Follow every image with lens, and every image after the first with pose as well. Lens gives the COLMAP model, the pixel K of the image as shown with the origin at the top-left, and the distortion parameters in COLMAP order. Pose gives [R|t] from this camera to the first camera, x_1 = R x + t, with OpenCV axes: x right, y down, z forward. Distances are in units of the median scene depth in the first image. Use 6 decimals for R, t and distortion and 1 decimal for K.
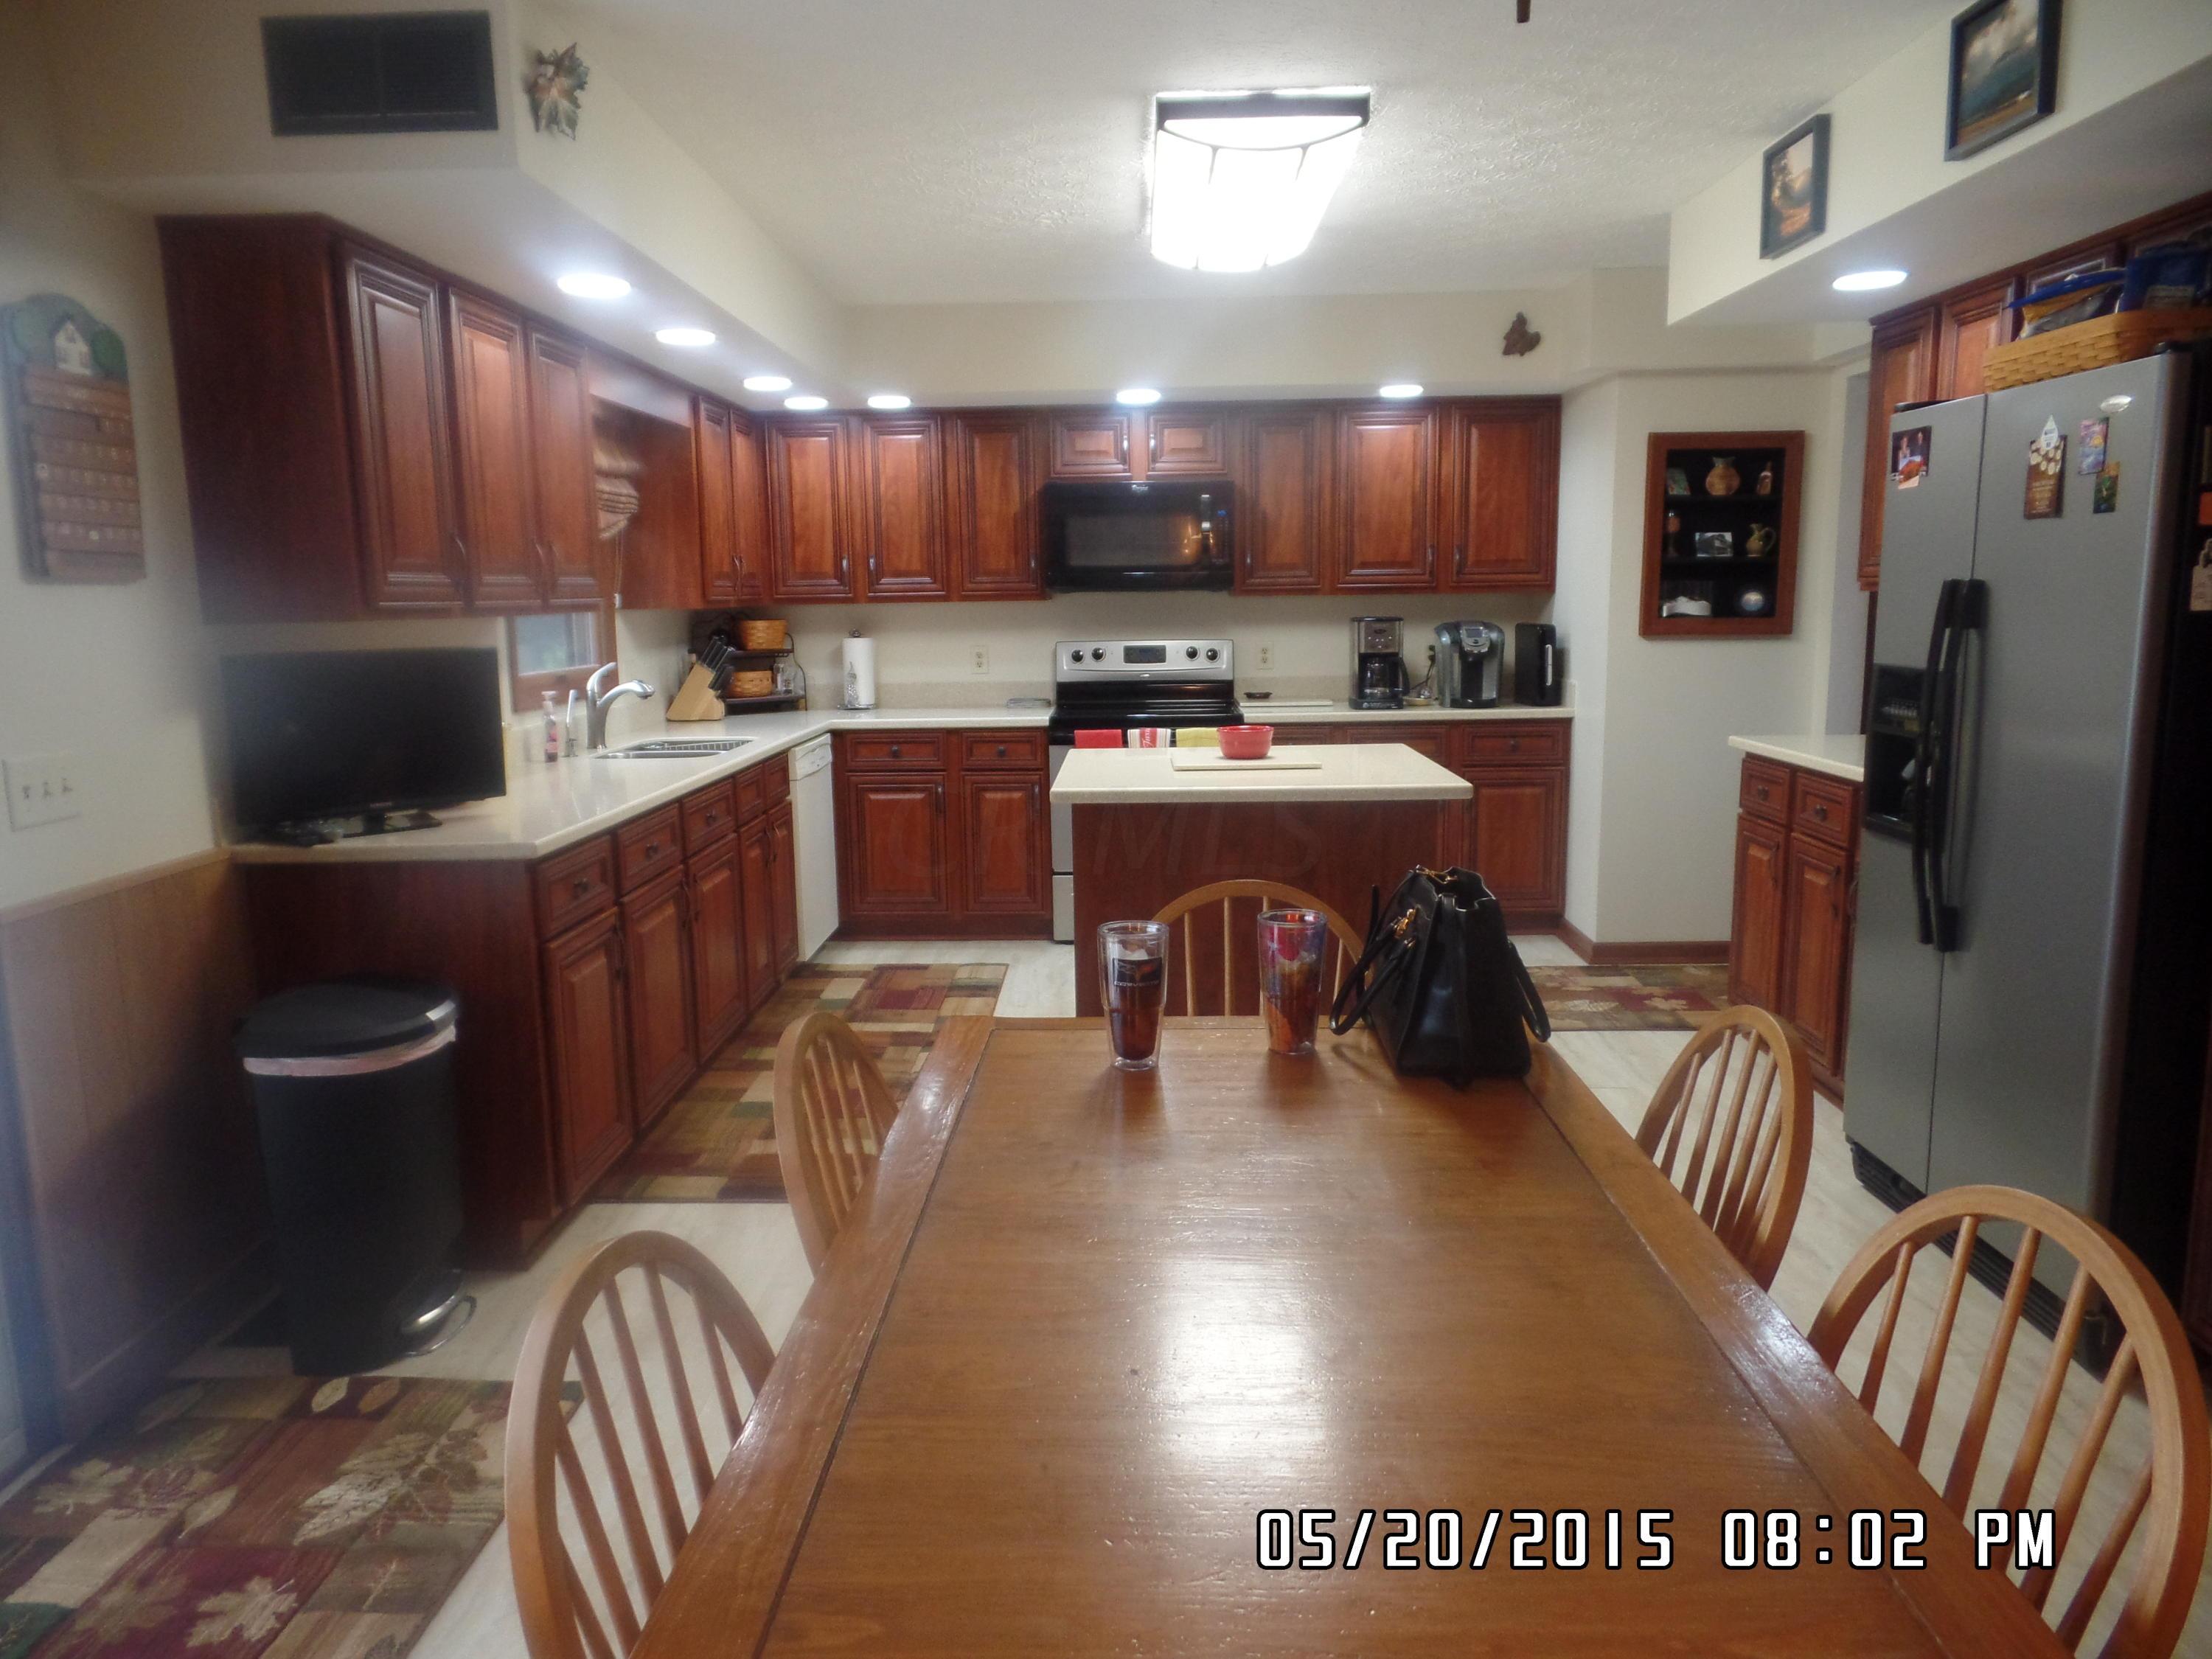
lens RADIAL K [[1546.6, 0, 1106.0], [0, 1546.6, 829.5], [0, 0, 1]] dist [0.005546, 0.002107]
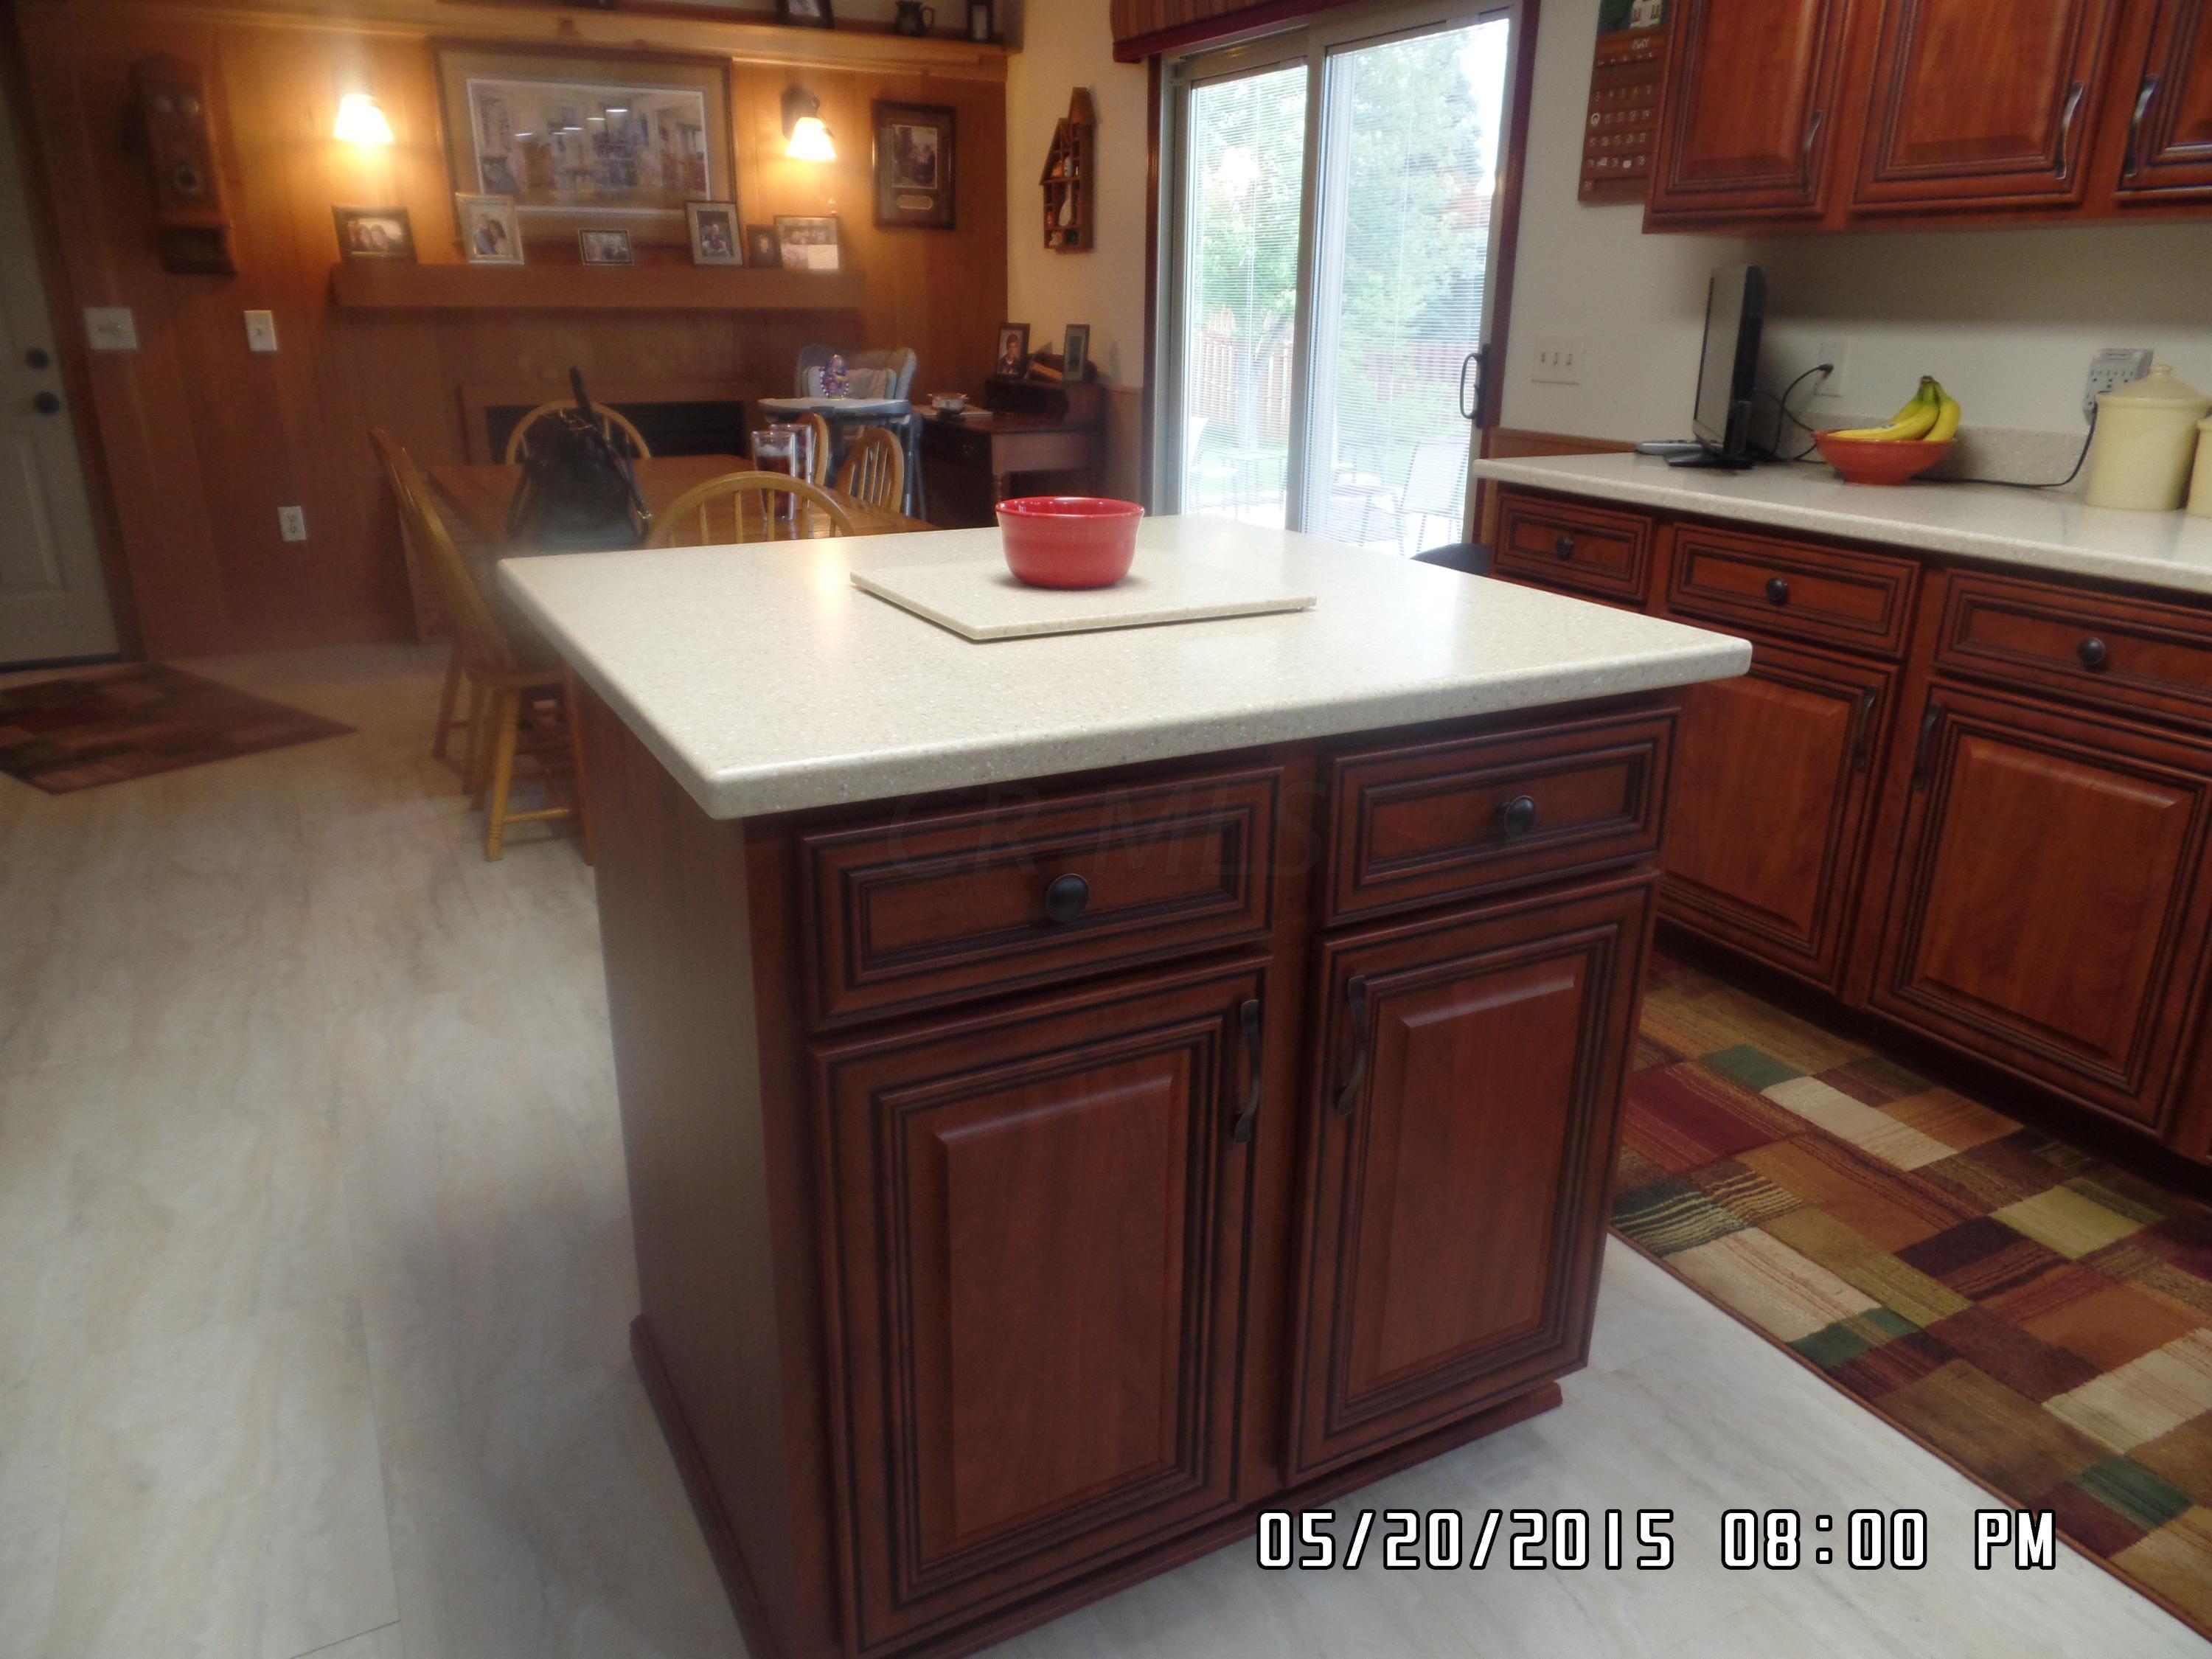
lens RADIAL K [[1541.8, 0, 1098.3], [0, 1541.8, 842.0], [0, 0, 1]] dist [0.007040, -0.004269]
pose [[-0.868972, 0.173812, -0.463333, 0.186543], [-0.072692, 0.881297, 0.466938, -0.115646], [0.489493, 0.439436, -0.753188, 0.887573]]
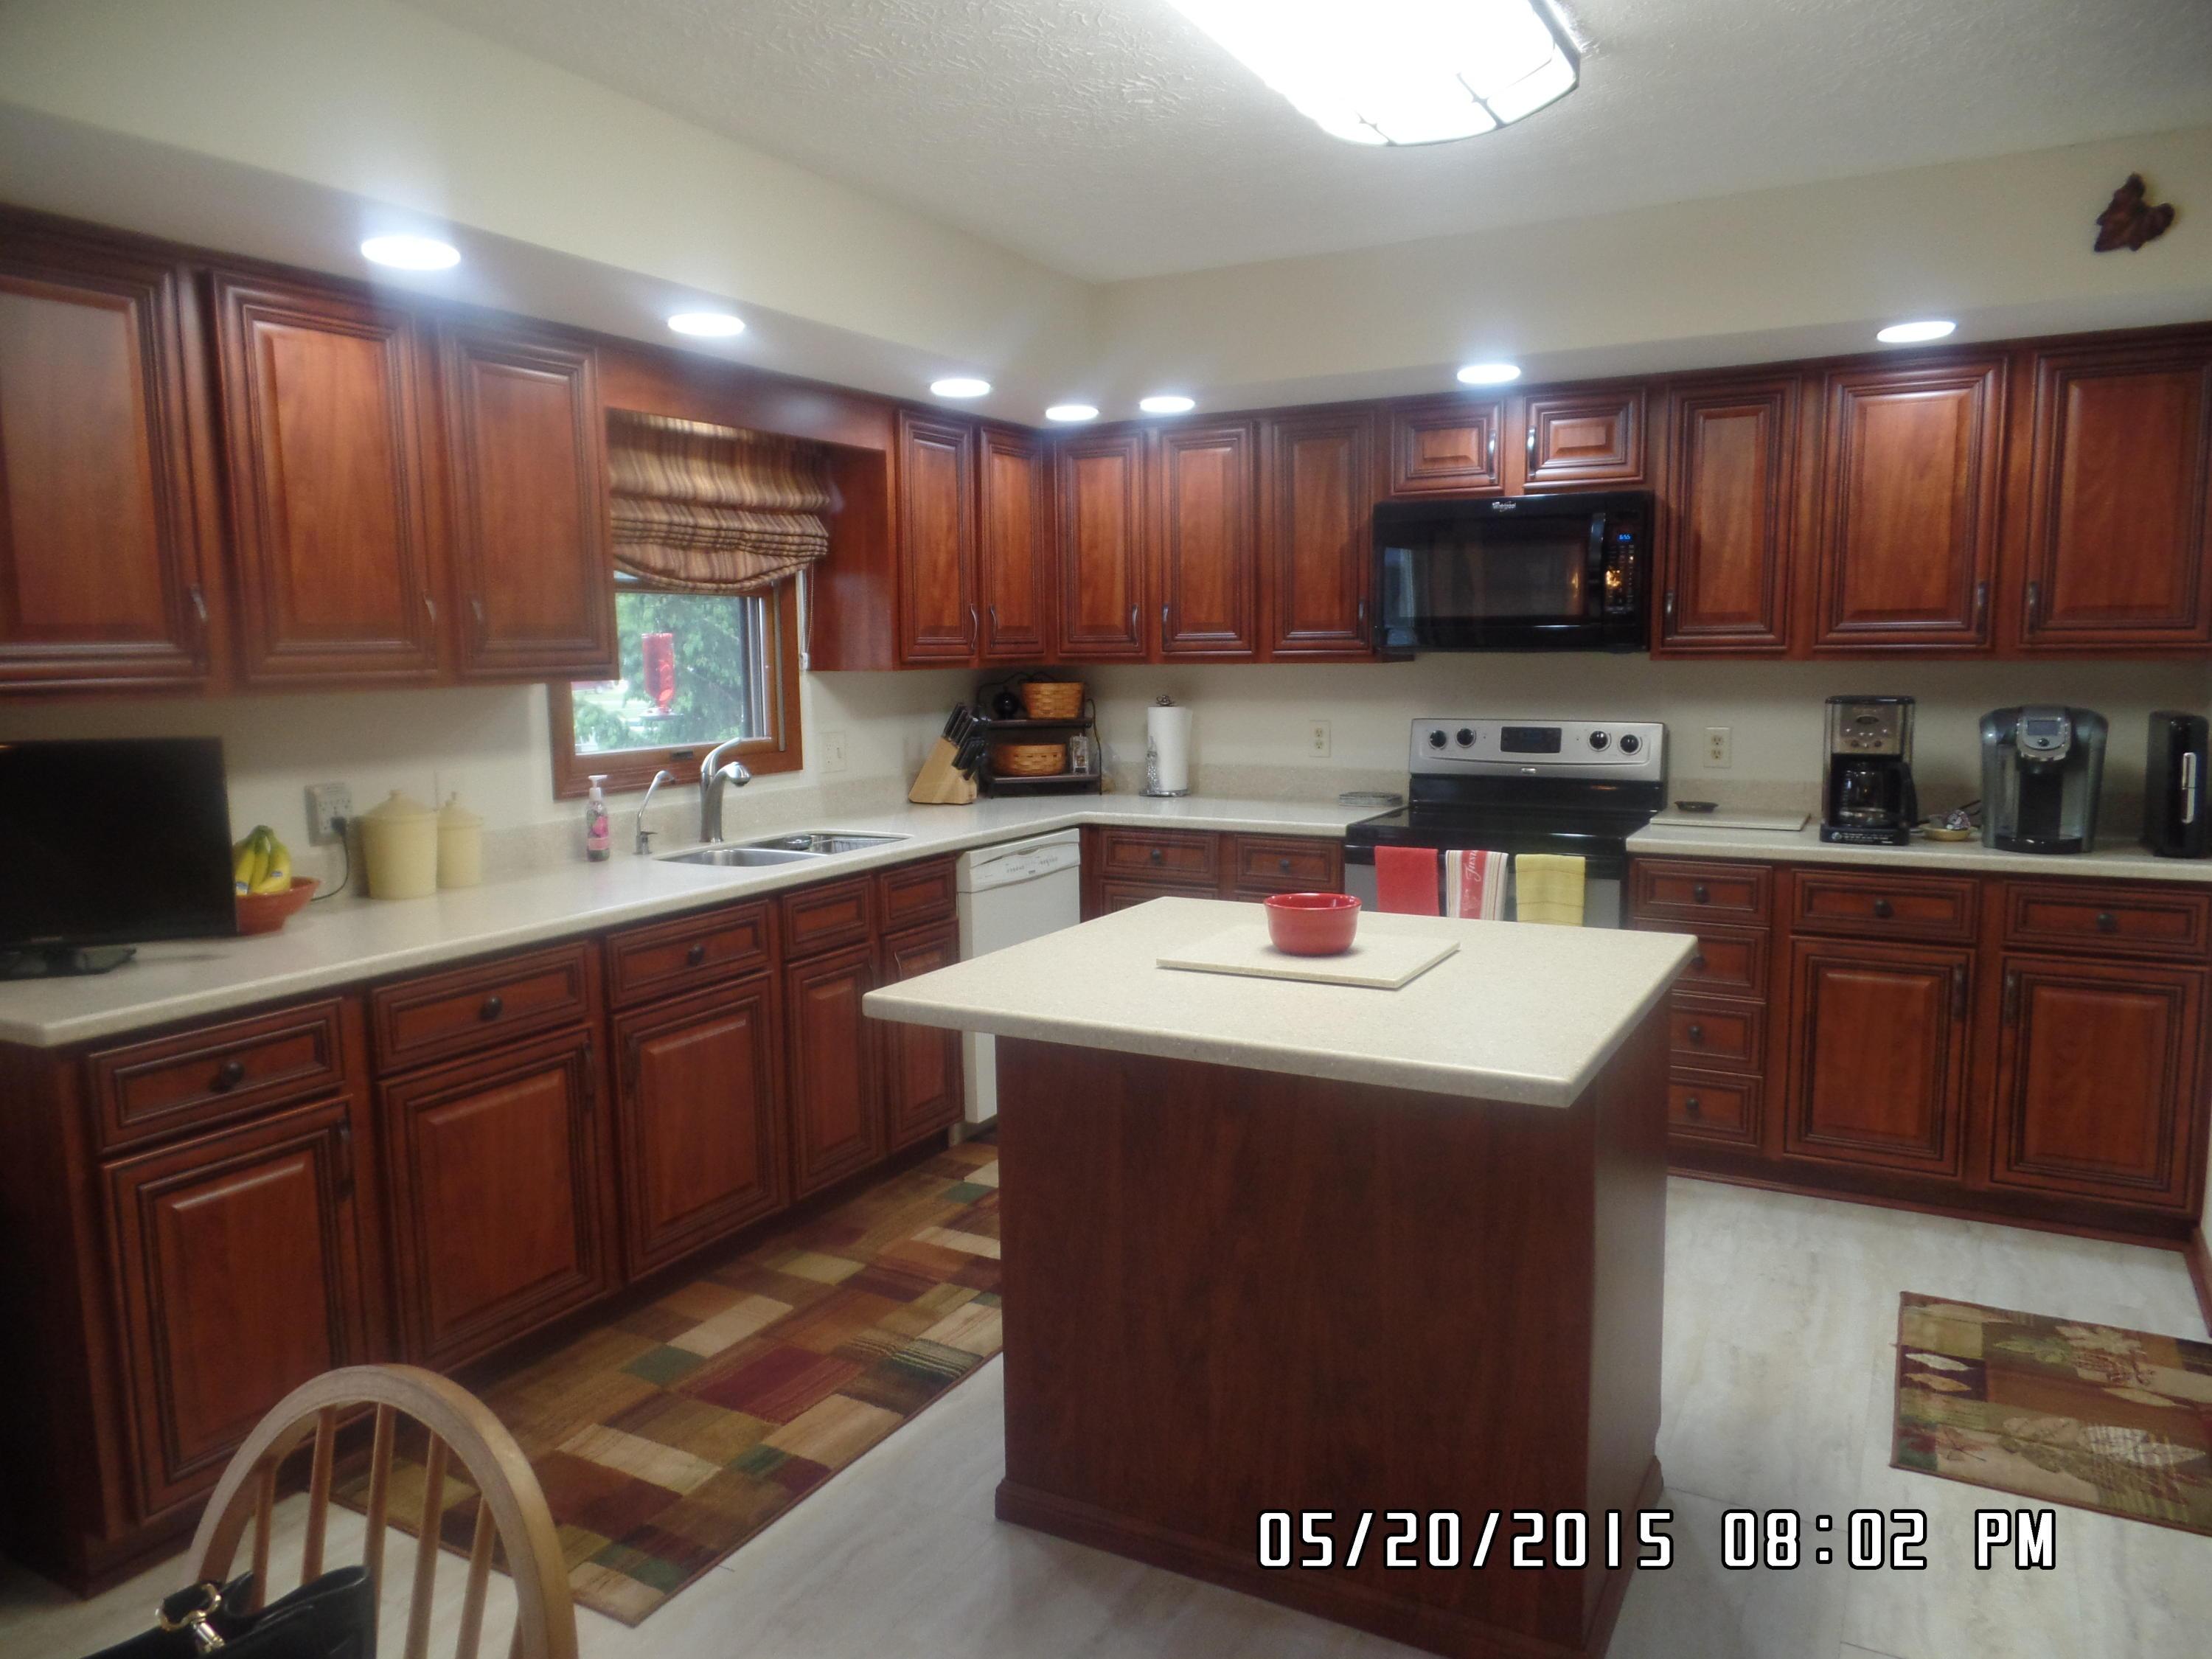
lens RADIAL K [[1541.8, 0, 1098.3], [0, 1541.8, 842.0], [0, 0, 1]] dist [0.007040, -0.004269]
pose [[0.884240, 0.065920, -0.462358, 0.190579], [-0.073003, 0.997328, 0.002577, -0.056874], [0.461292, 0.031475, 0.886690, 0.298668]]
